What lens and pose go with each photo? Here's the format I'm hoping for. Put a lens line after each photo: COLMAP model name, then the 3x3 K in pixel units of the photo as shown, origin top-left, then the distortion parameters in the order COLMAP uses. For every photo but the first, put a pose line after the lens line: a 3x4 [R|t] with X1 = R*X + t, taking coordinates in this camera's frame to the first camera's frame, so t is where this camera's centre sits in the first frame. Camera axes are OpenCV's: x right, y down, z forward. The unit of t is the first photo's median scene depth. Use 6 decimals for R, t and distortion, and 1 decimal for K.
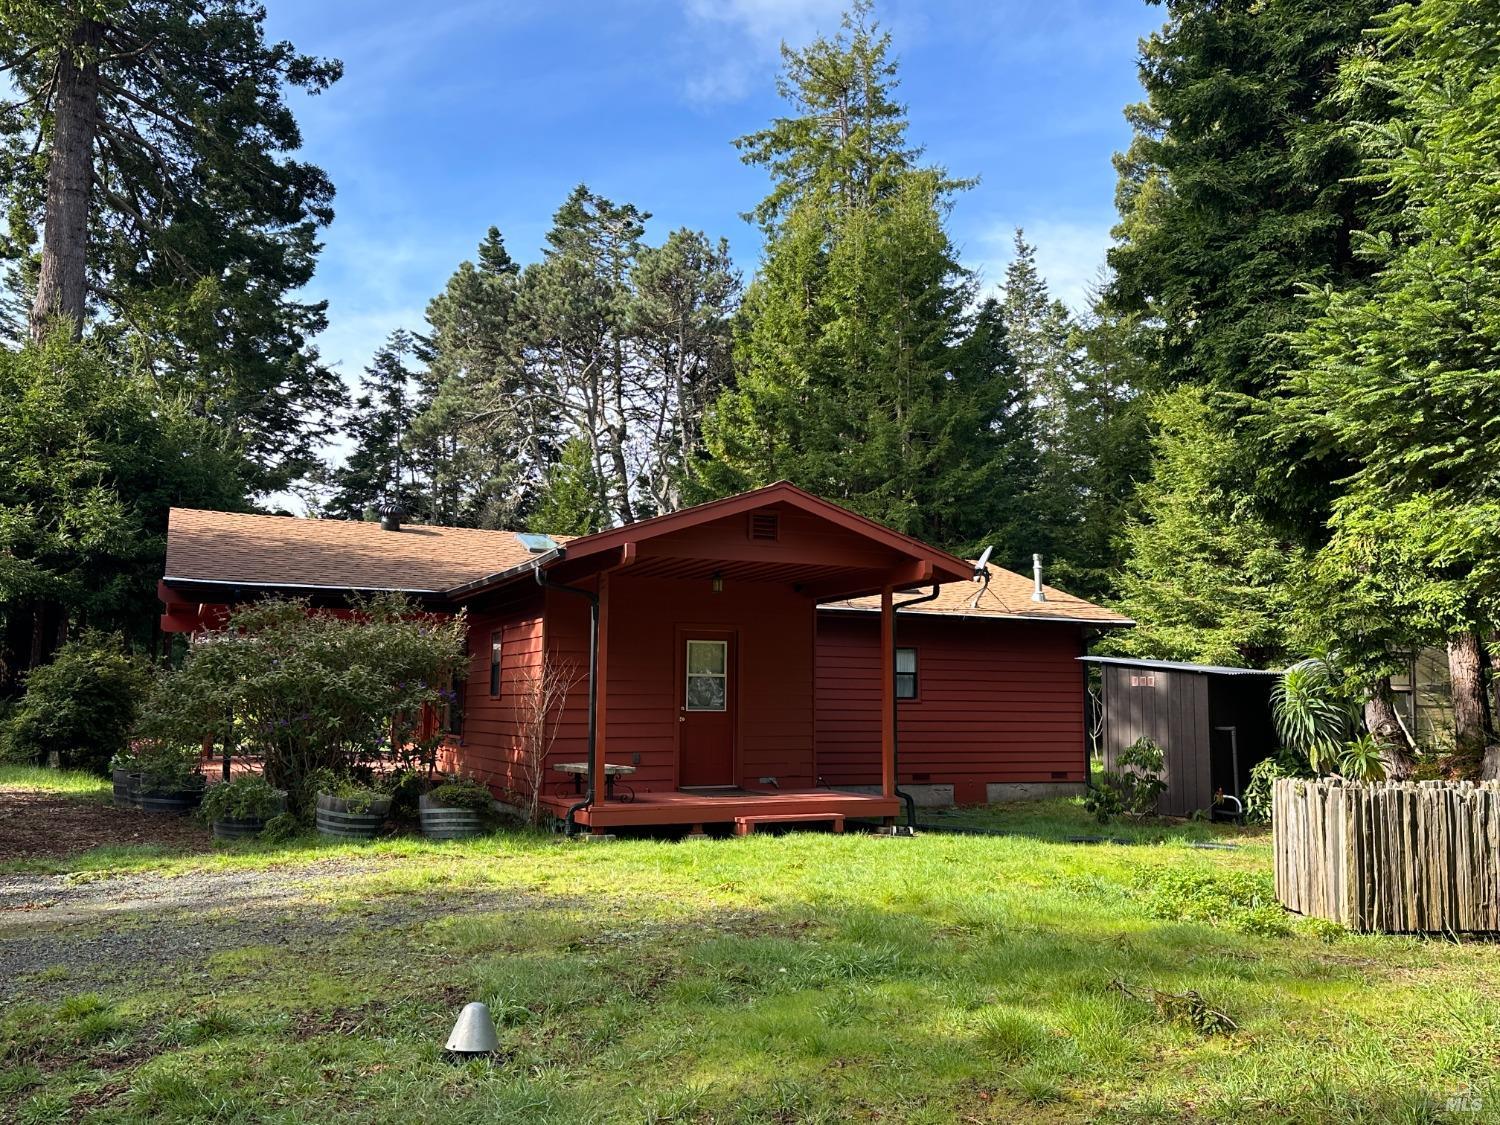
lens RADIAL K [[1276.2, 0, 754.3], [0, 1276.2, 564.4], [0, 0, 1]] dist [0.087465, 0.000401]
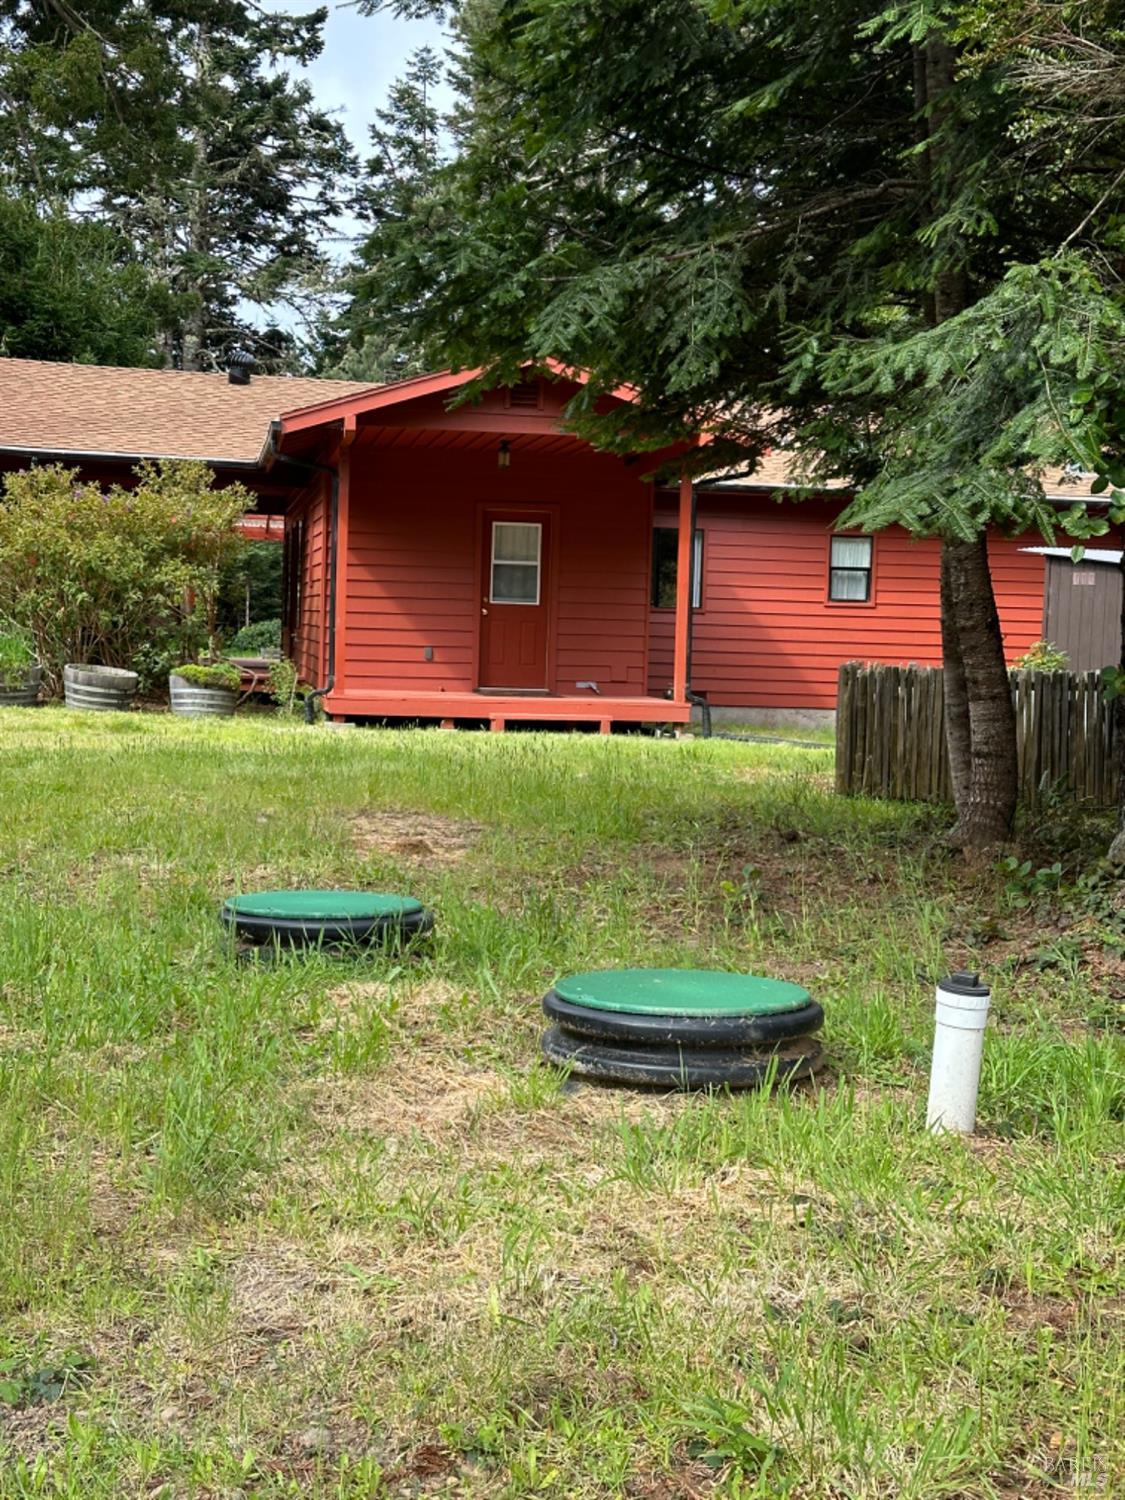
lens RADIAL K [[2217.4, 0, 560.5], [0, 2217.4, 750.4], [0, 0, 1]] dist [0.205240, 0.000000]
pose [[0.957722, 0.042843, -0.284488, 0.143557], [0.003158, 0.987224, 0.159304, -0.009358], [0.287679, -0.153468, 0.945351, -0.147913]]
